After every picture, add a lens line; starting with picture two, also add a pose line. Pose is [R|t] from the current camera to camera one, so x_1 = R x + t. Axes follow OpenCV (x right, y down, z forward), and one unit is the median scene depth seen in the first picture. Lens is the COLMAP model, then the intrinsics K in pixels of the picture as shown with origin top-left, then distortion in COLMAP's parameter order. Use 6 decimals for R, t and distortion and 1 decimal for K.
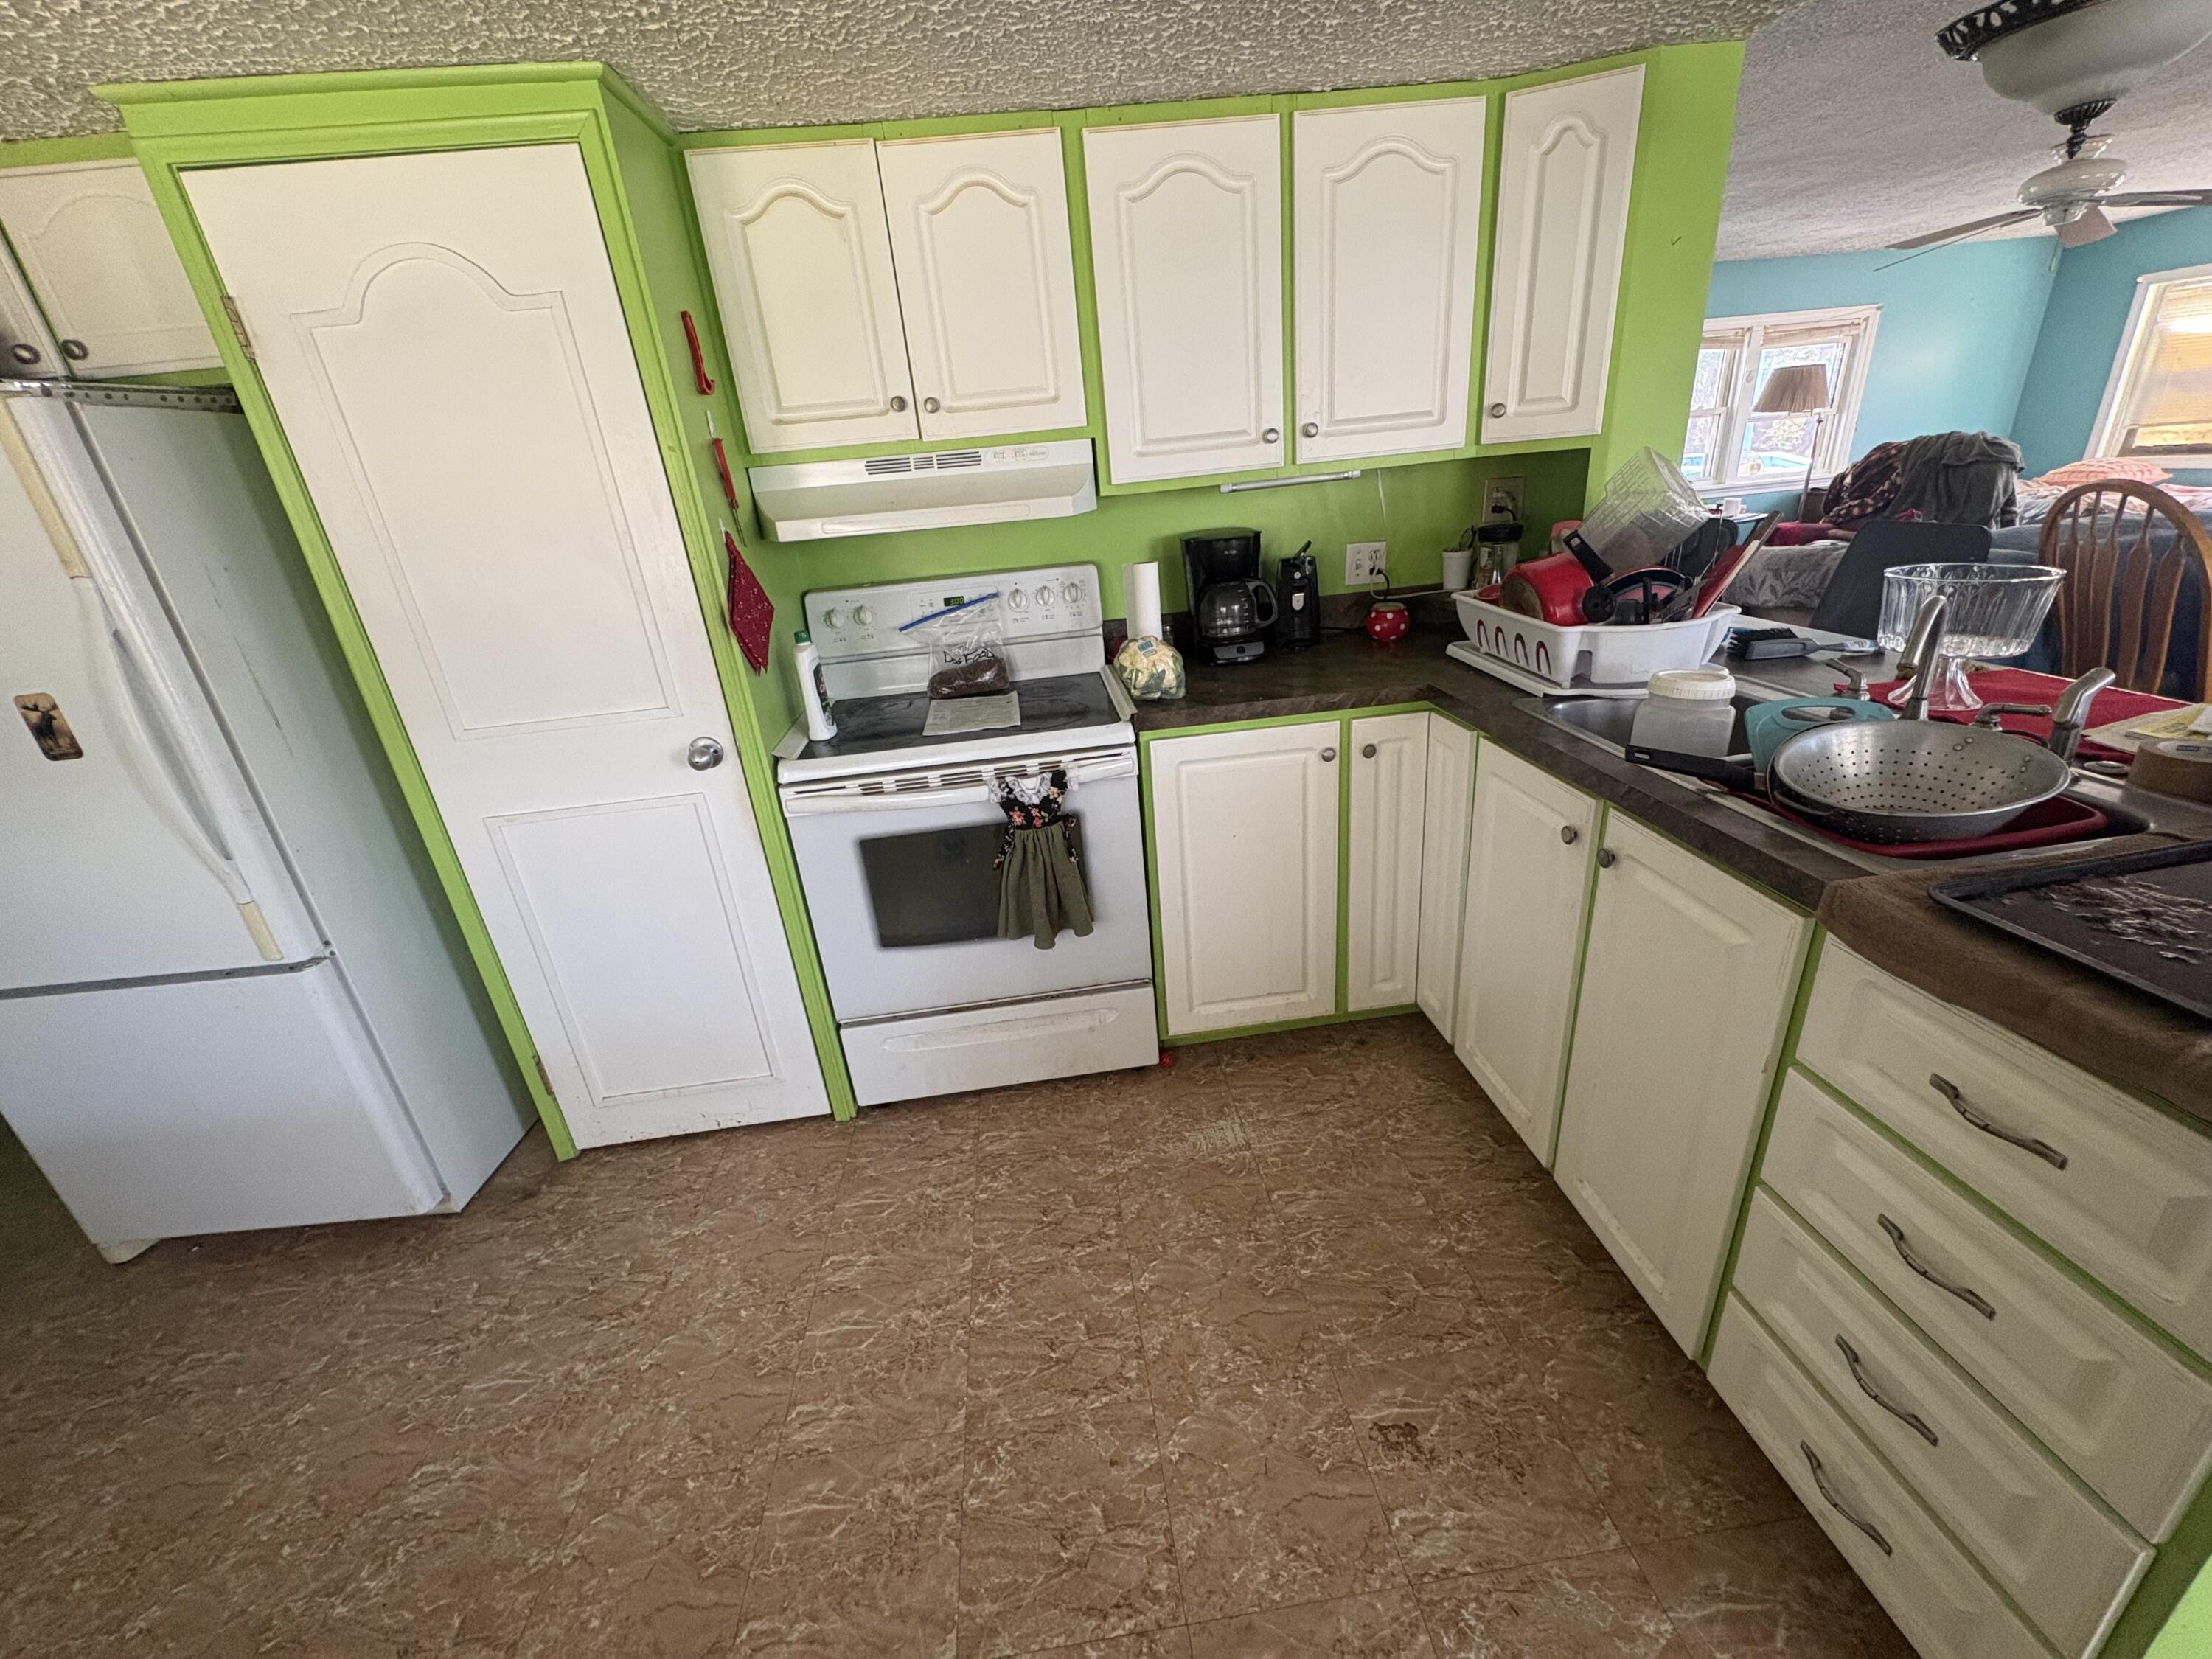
lens RADIAL K [[878.8, 0, 1101.1], [0, 878.8, 818.0], [0, 0, 1]] dist [-0.000699, 0.000236]
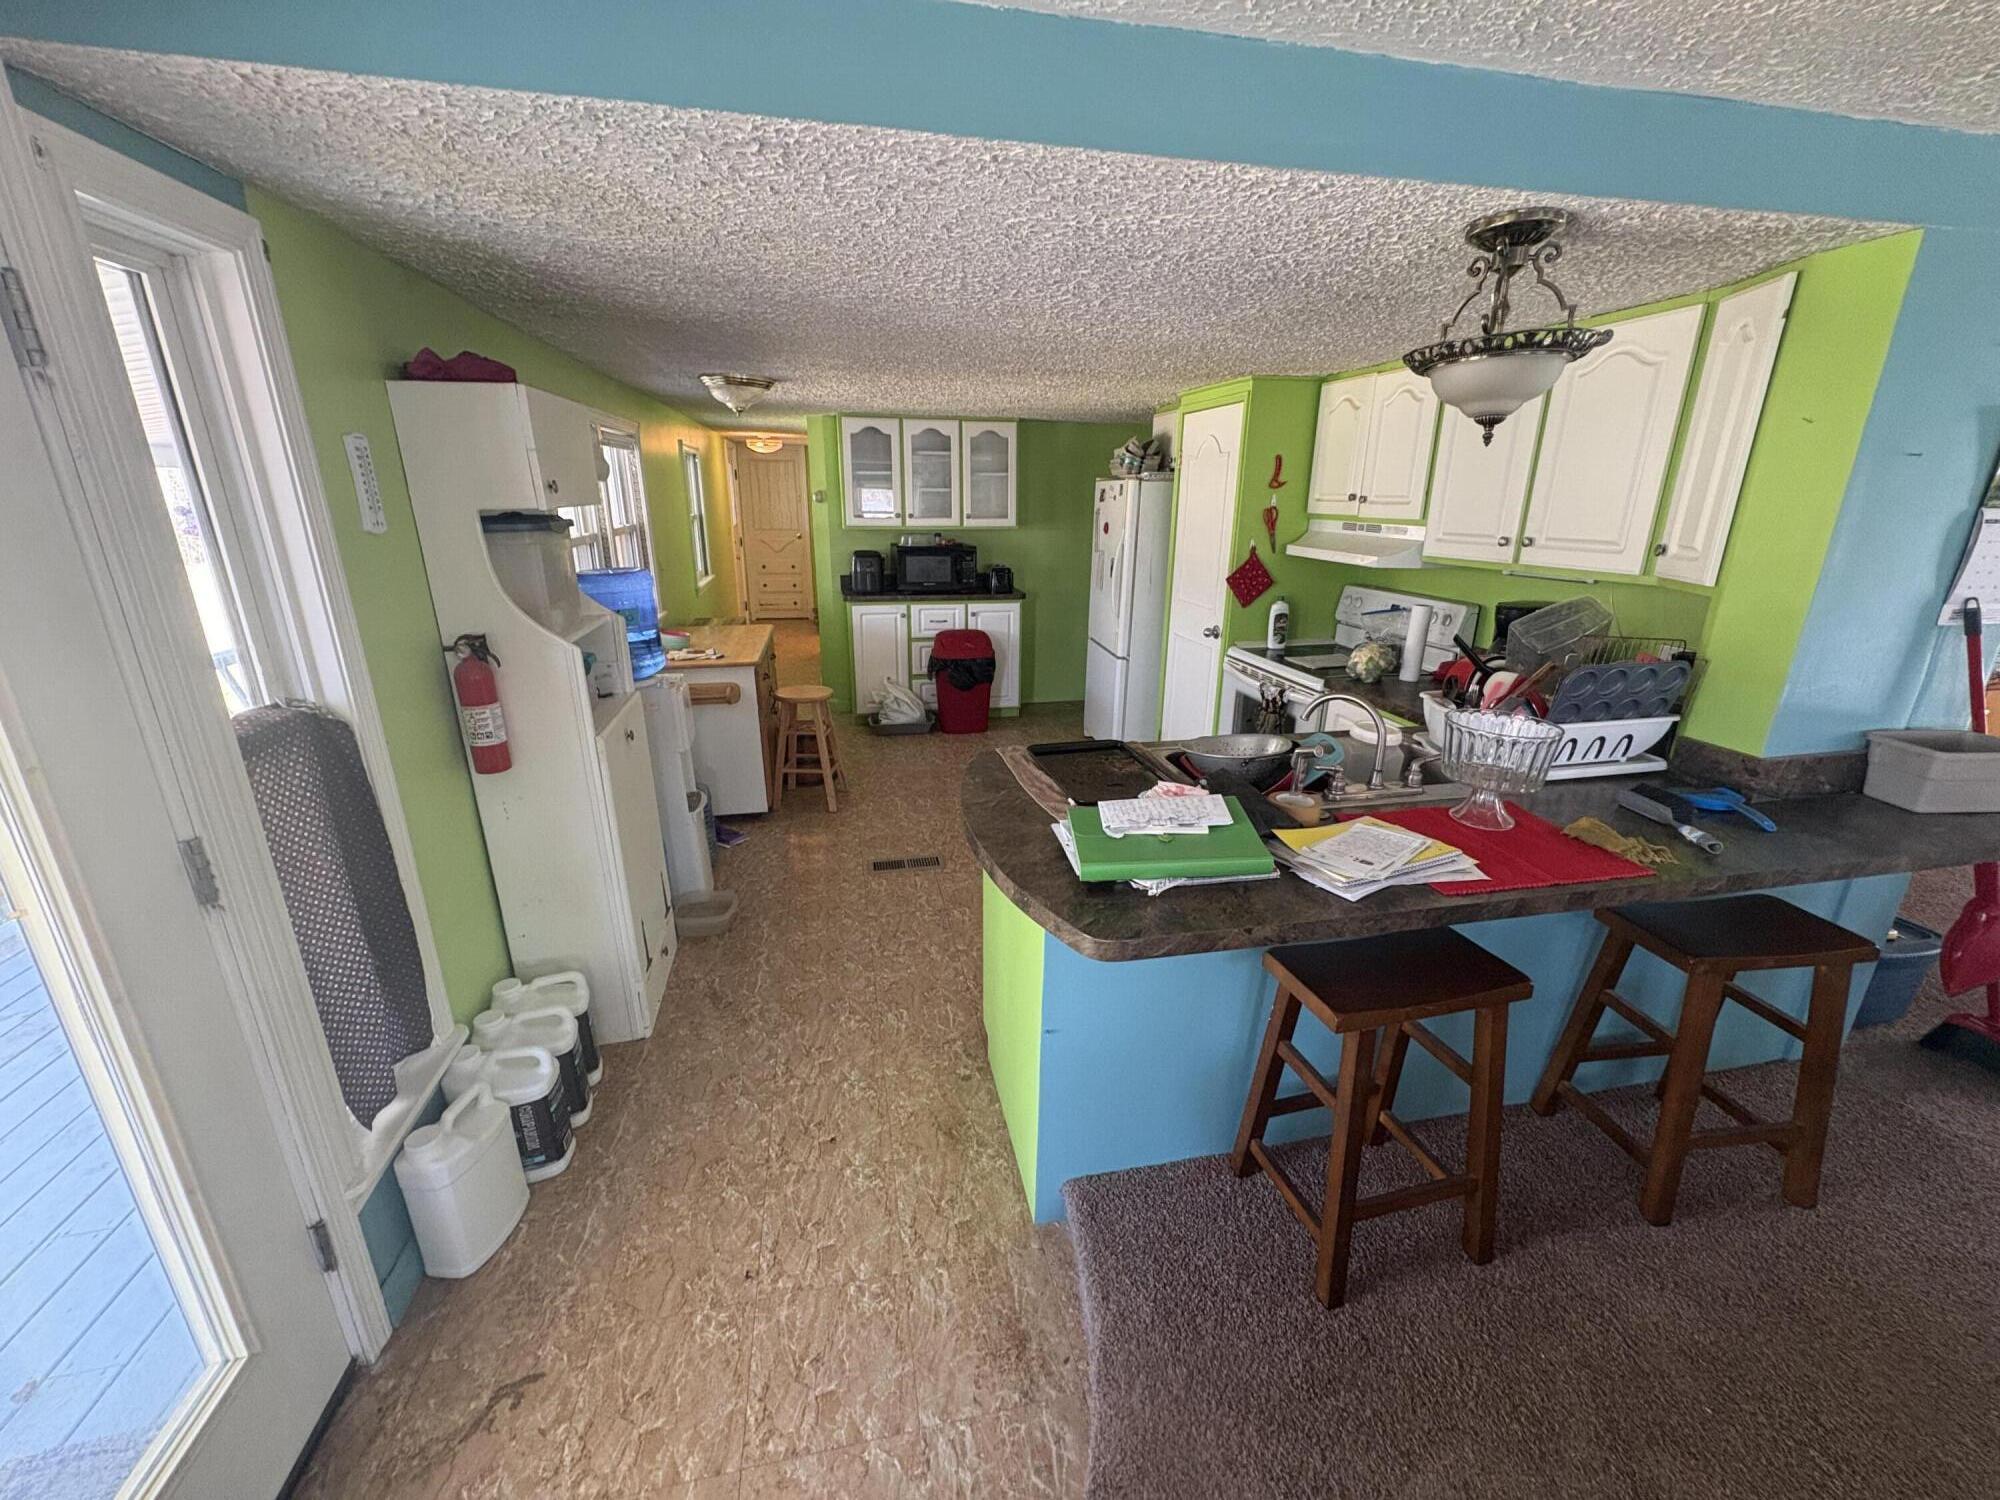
lens RADIAL K [[794.6, 0, 999.6], [0, 794.6, 747.7], [0, 0, 1]] dist [-0.000699, 0.000236]
pose [[0.108430, 0.387722, -0.915377, 1.536647], [-0.389448, 0.863772, 0.319732, -0.257013], [0.914644, 0.321823, 0.244657, 0.037982]]
